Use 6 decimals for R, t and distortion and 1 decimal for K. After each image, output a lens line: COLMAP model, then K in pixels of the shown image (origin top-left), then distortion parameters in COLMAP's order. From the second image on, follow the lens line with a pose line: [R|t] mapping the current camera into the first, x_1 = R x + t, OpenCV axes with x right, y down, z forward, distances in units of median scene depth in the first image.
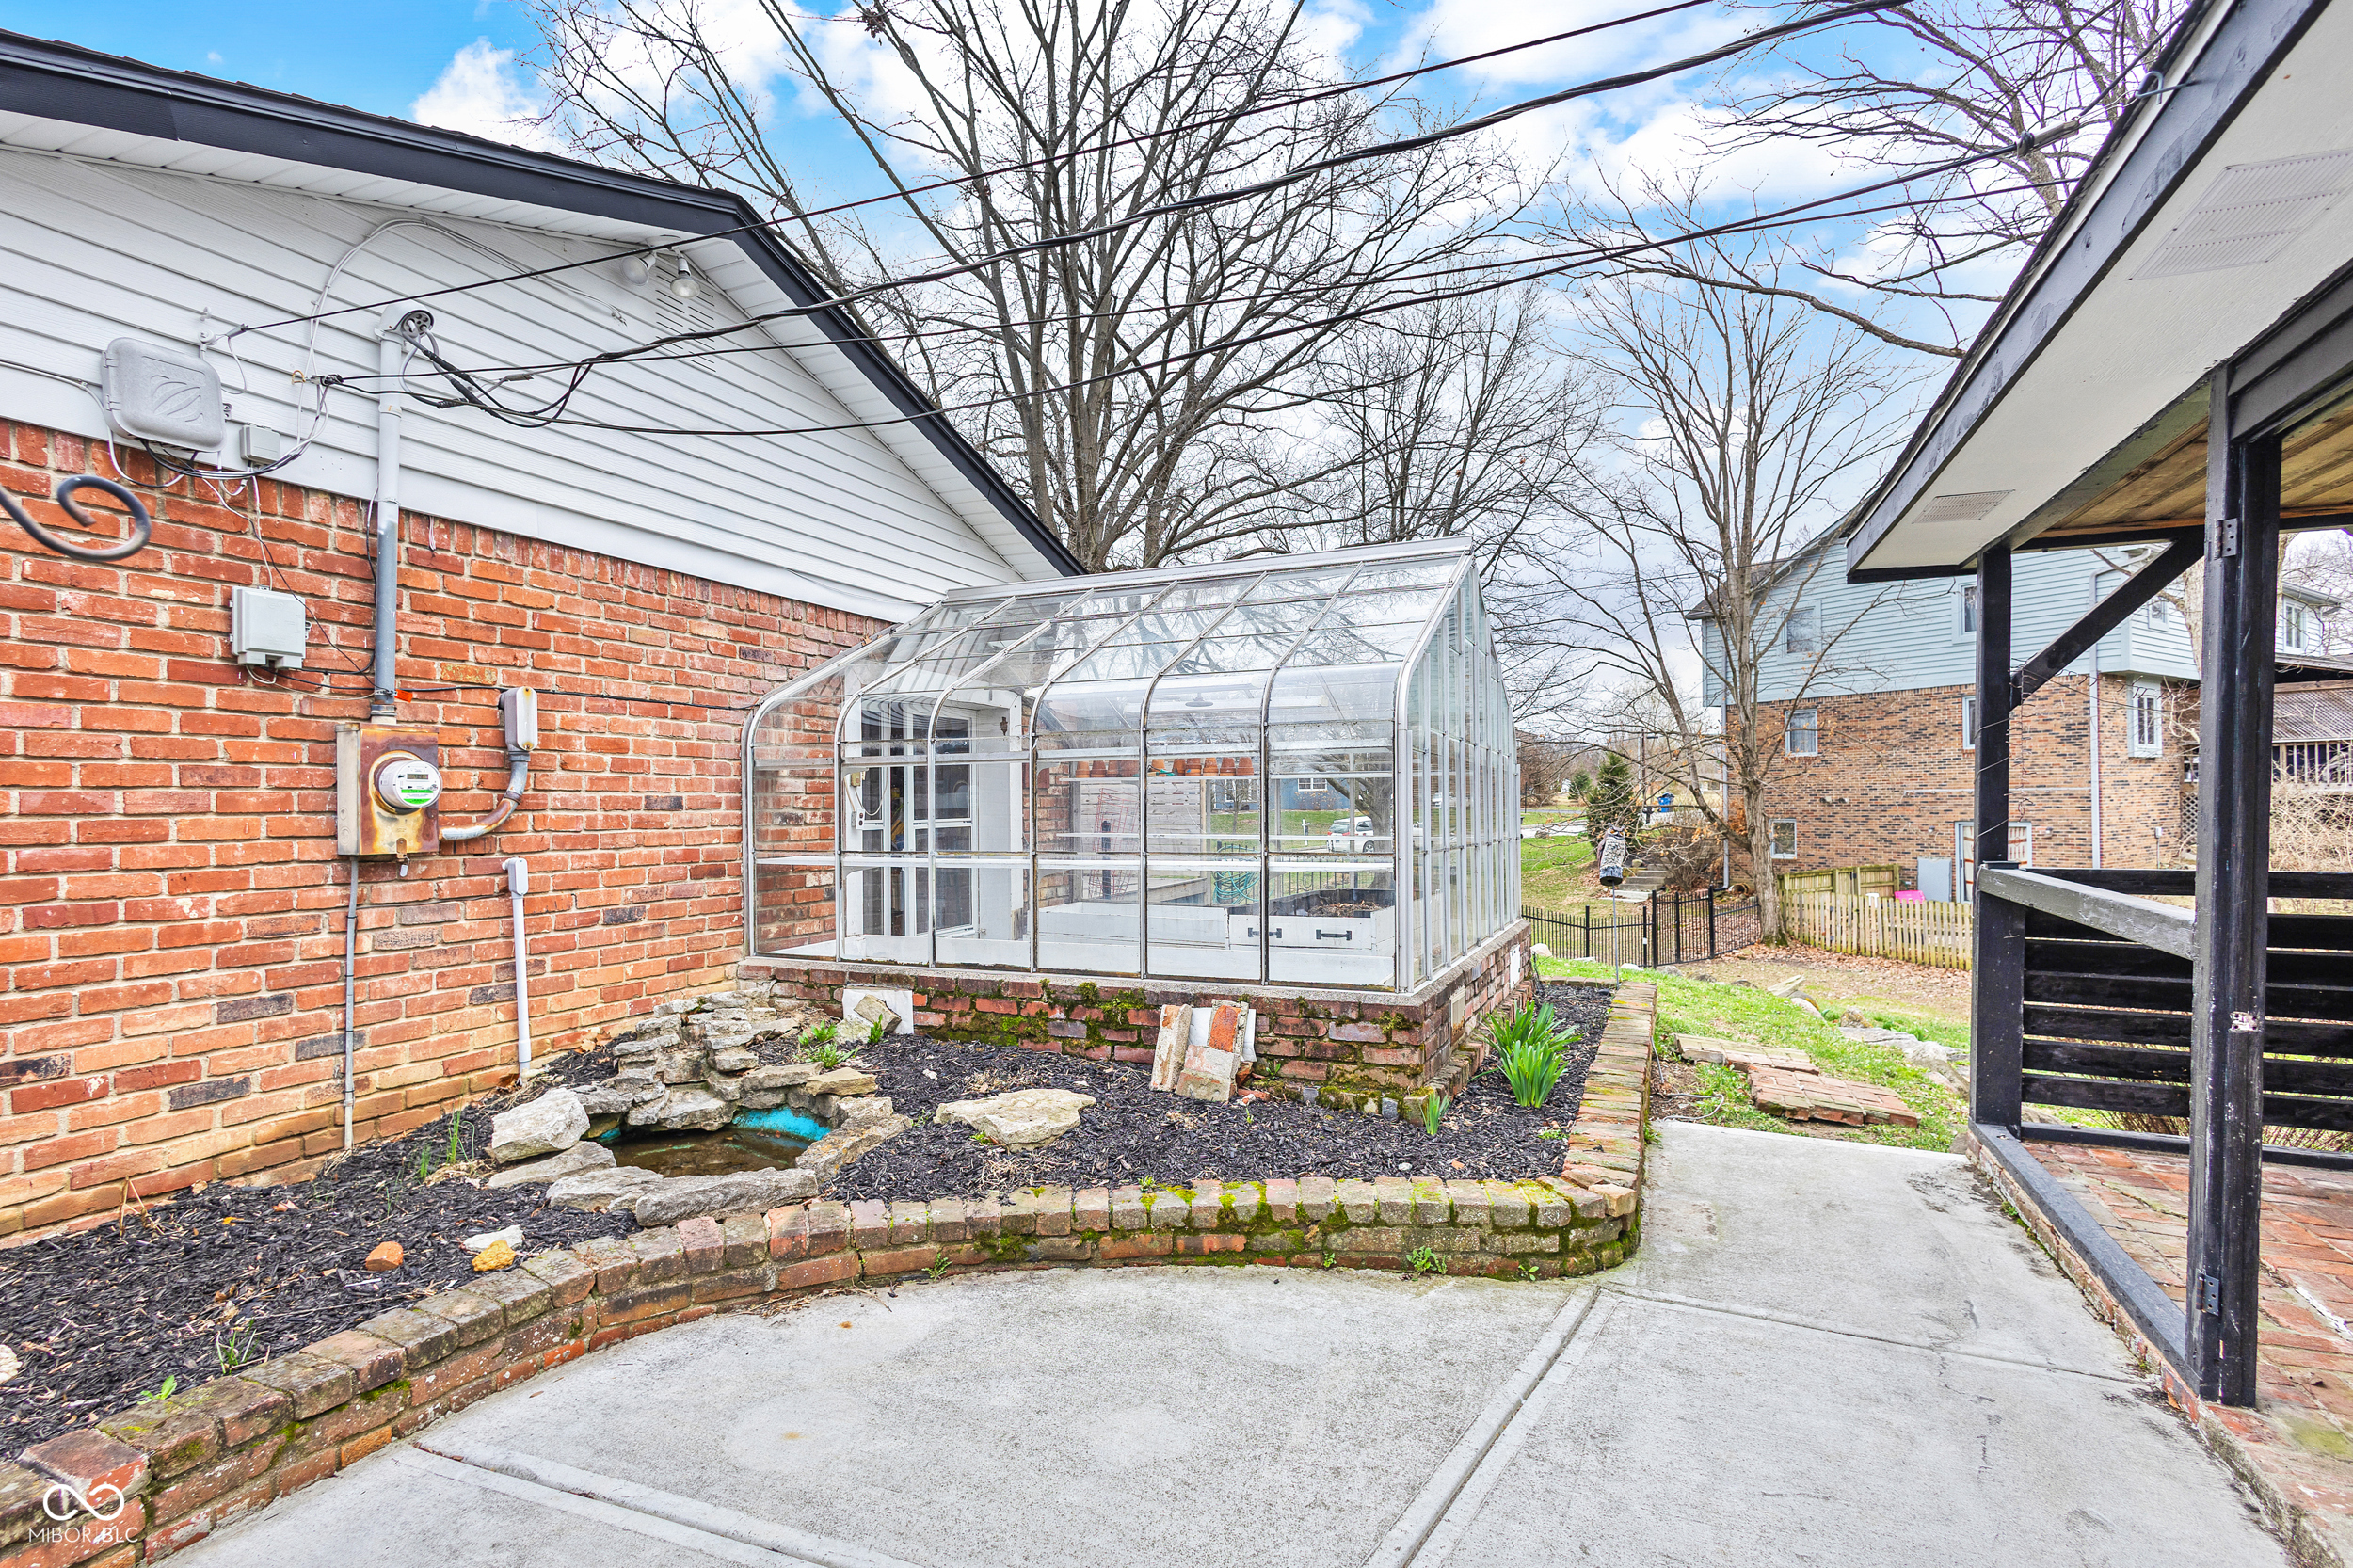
lens RADIAL K [[1111.1, 0, 1185.3], [0, 1111.1, 787.0], [0, 0, 1]] dist [0.013970, -0.002744]
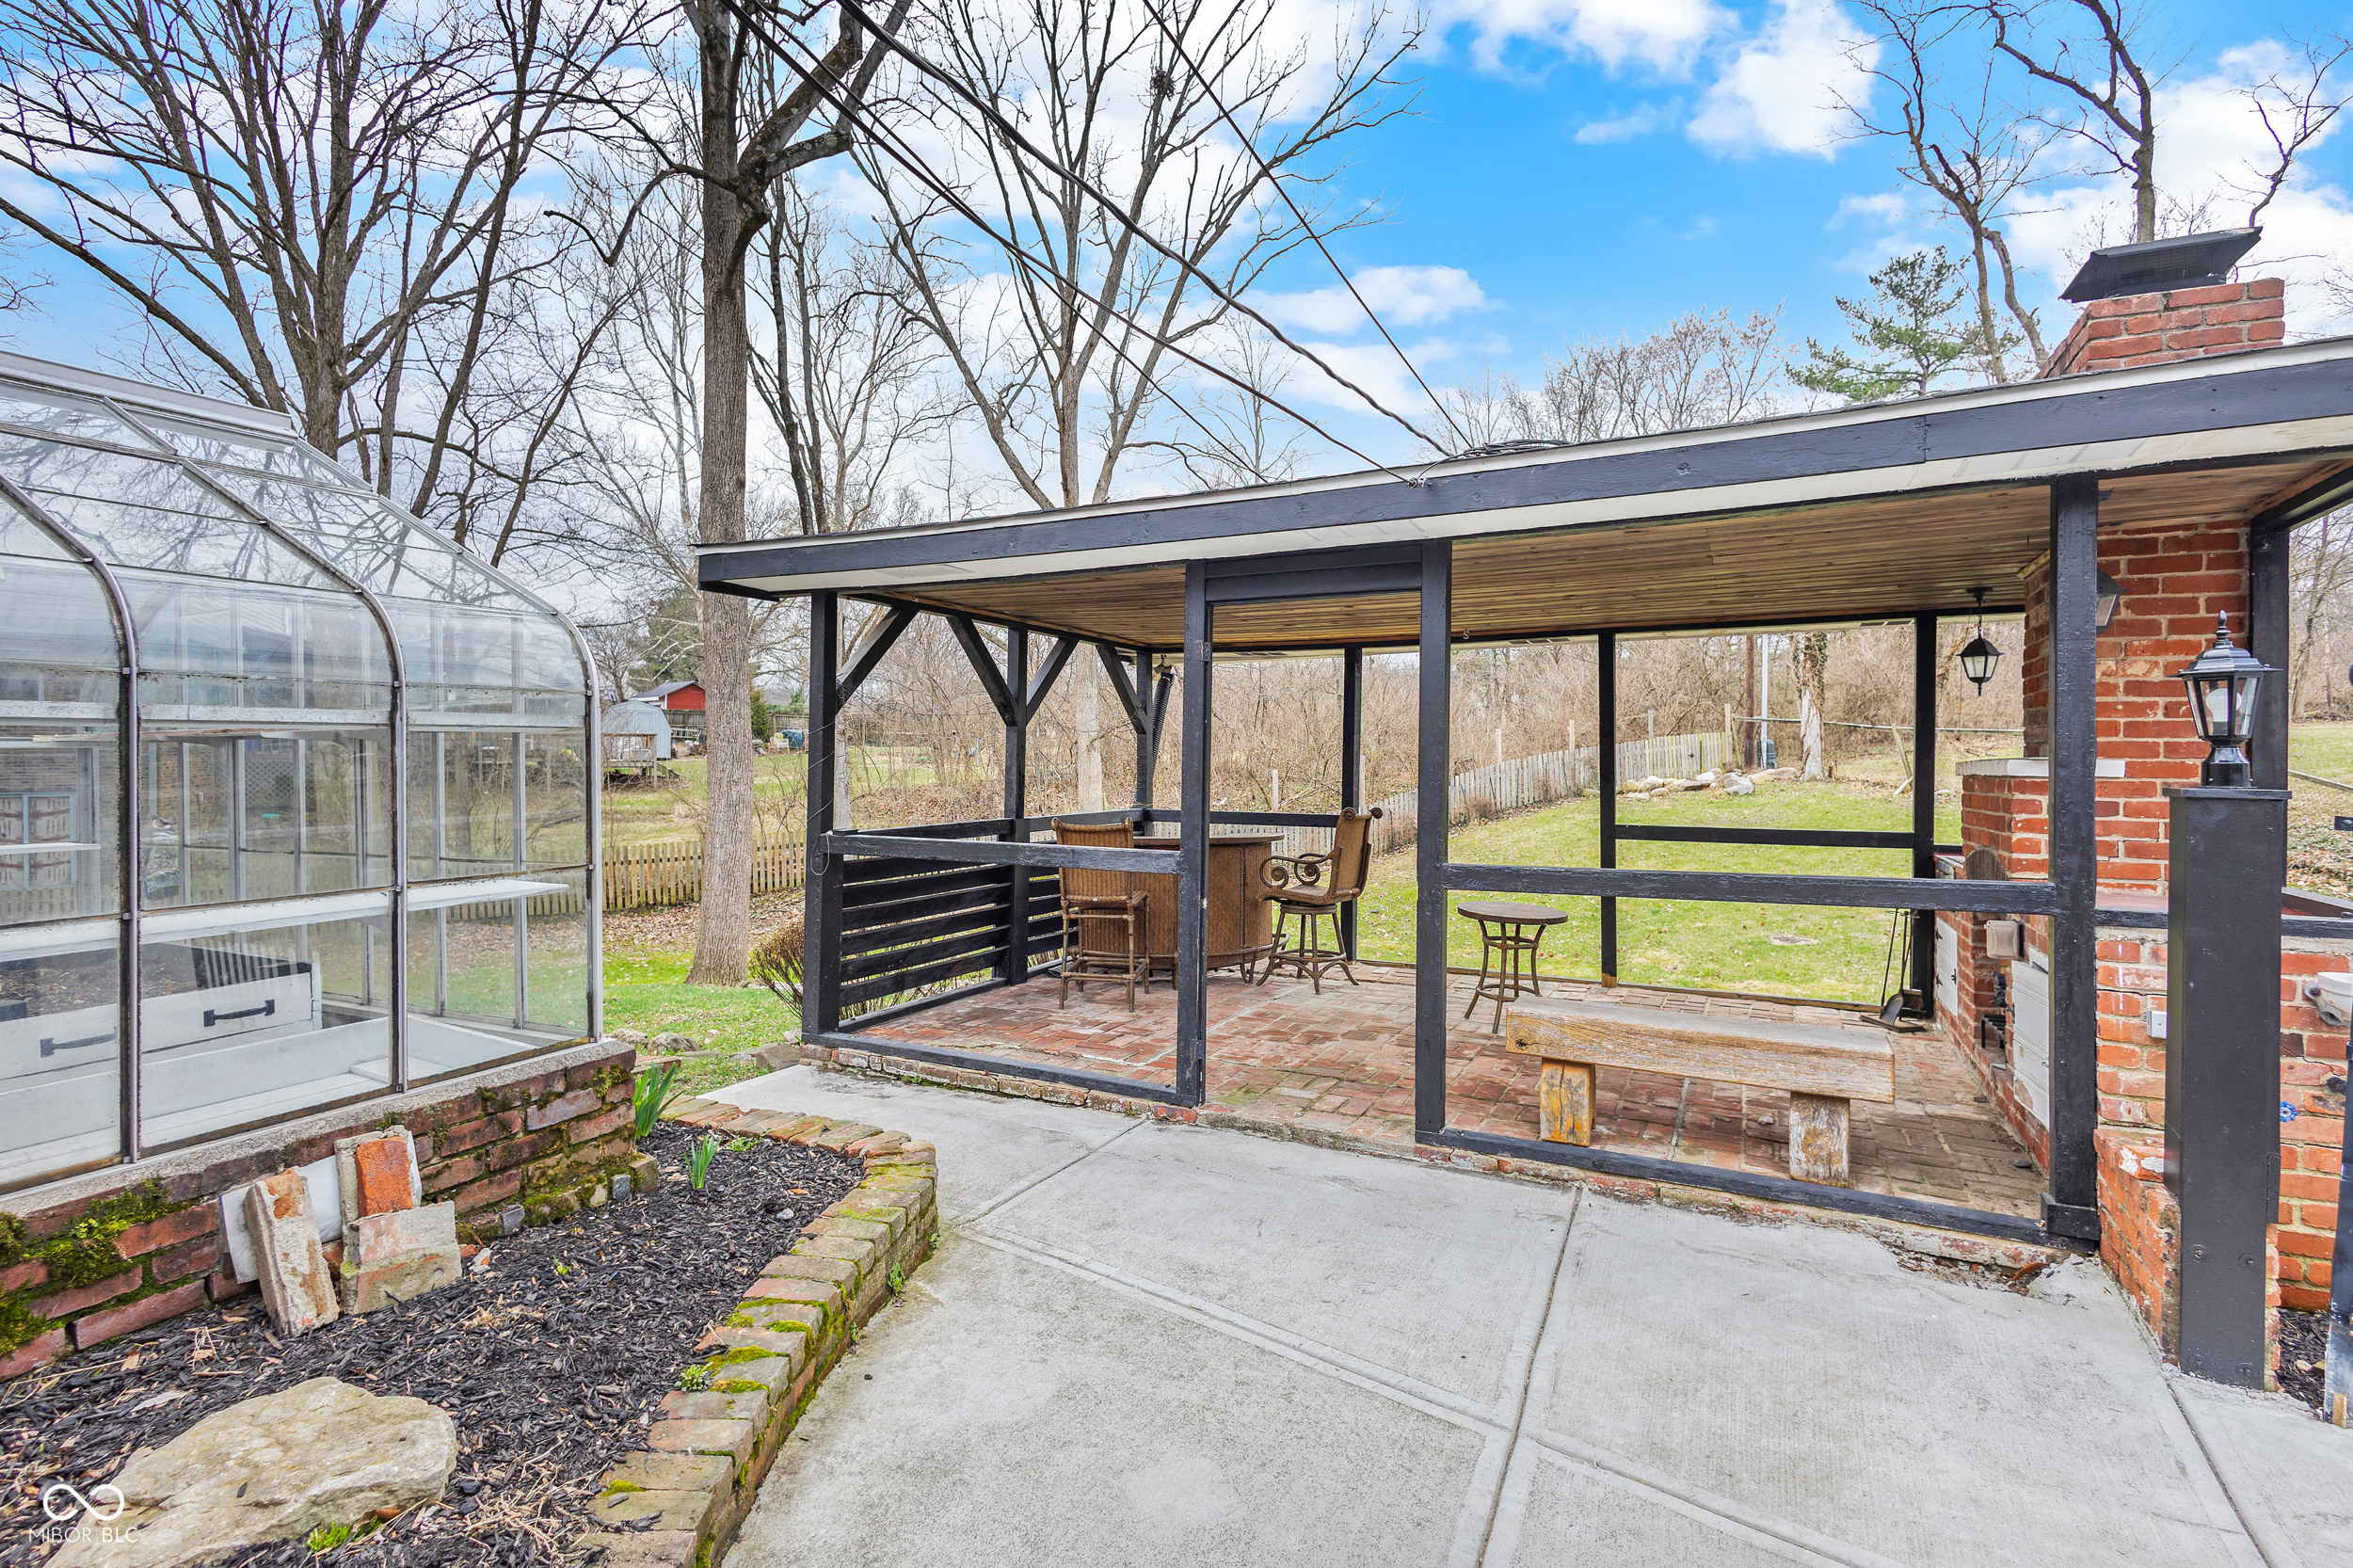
lens RADIAL K [[1111.1, 0, 1193.4], [0, 1111.1, 769.5], [0, 0, 1]] dist [0.013970, -0.002744]
pose [[0.087134, -0.012682, 0.996116, -0.635744], [-0.002112, 0.999914, 0.012915, -0.016004], [-0.996194, -0.003229, 0.087100, 0.611817]]
